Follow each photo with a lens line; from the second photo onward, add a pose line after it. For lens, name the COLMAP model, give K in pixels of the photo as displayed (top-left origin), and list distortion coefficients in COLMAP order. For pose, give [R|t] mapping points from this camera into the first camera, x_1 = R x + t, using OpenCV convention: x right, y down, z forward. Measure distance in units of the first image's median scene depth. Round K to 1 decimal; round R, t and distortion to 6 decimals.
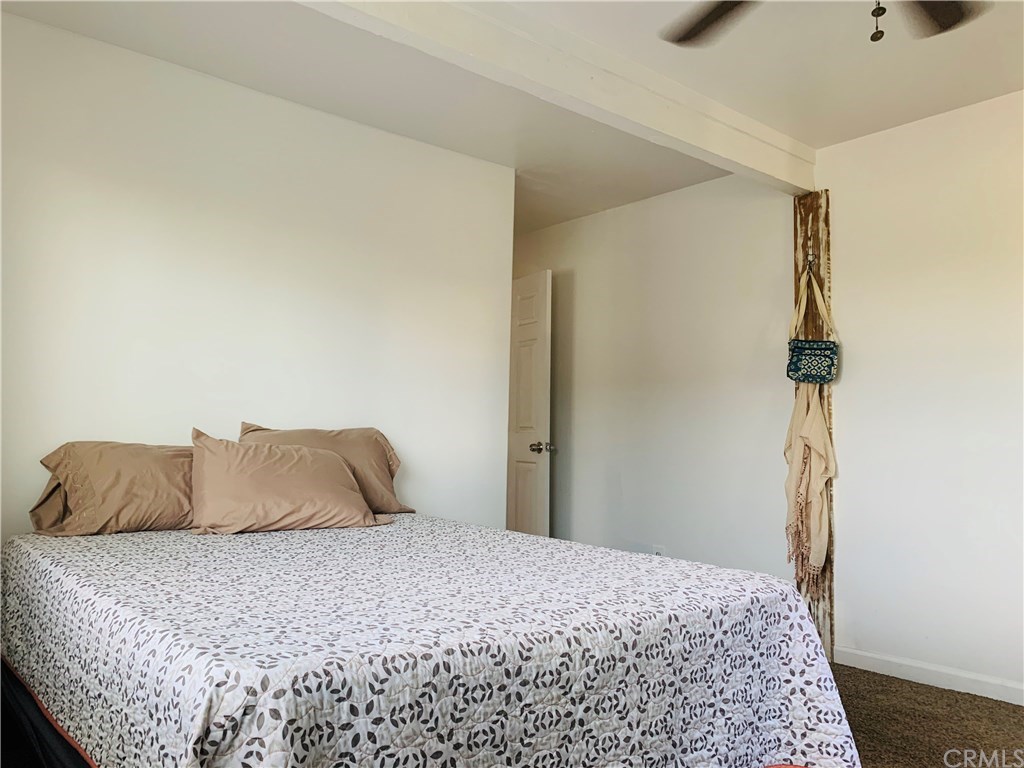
lens RADIAL K [[794.3, 0, 512.9], [0, 794.3, 383.7], [0, 0, 1]] dist [0.012684, -0.009940]
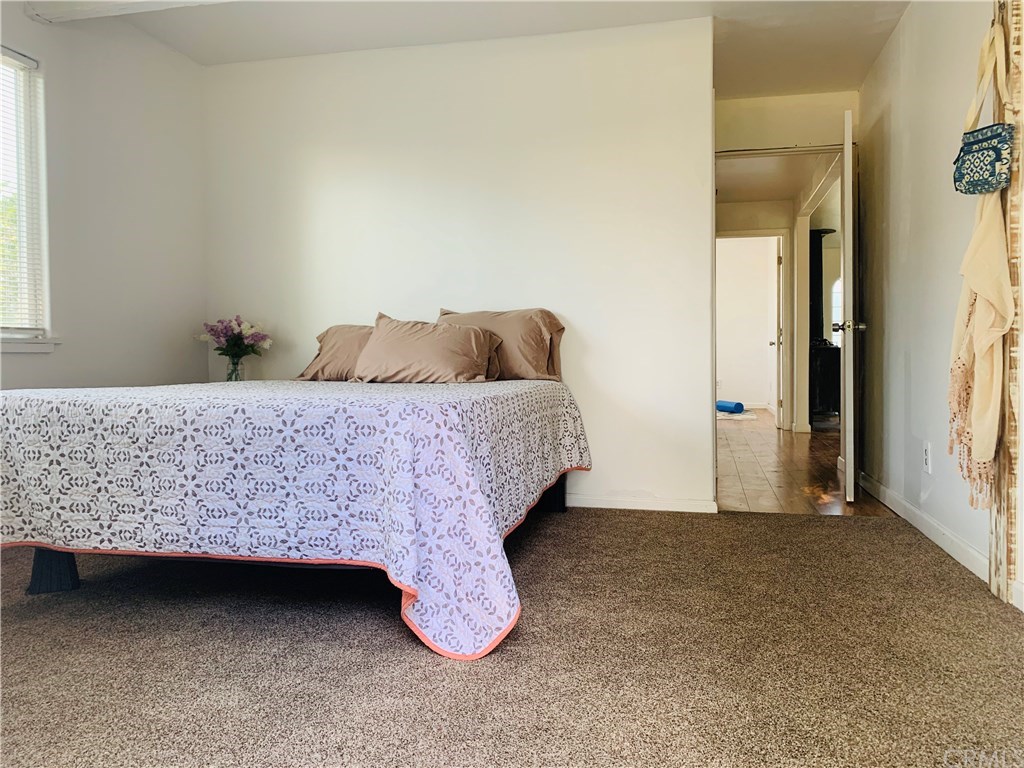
lens RADIAL K [[794.3, 0, 515.6], [0, 794.3, 381.1], [0, 0, 1]] dist [0.012684, -0.009940]
pose [[0.600045, -0.000730, -0.799966, 1.584405], [0.067594, 0.996470, 0.049792, 0.227511], [0.797105, -0.083950, 0.597976, 0.630052]]
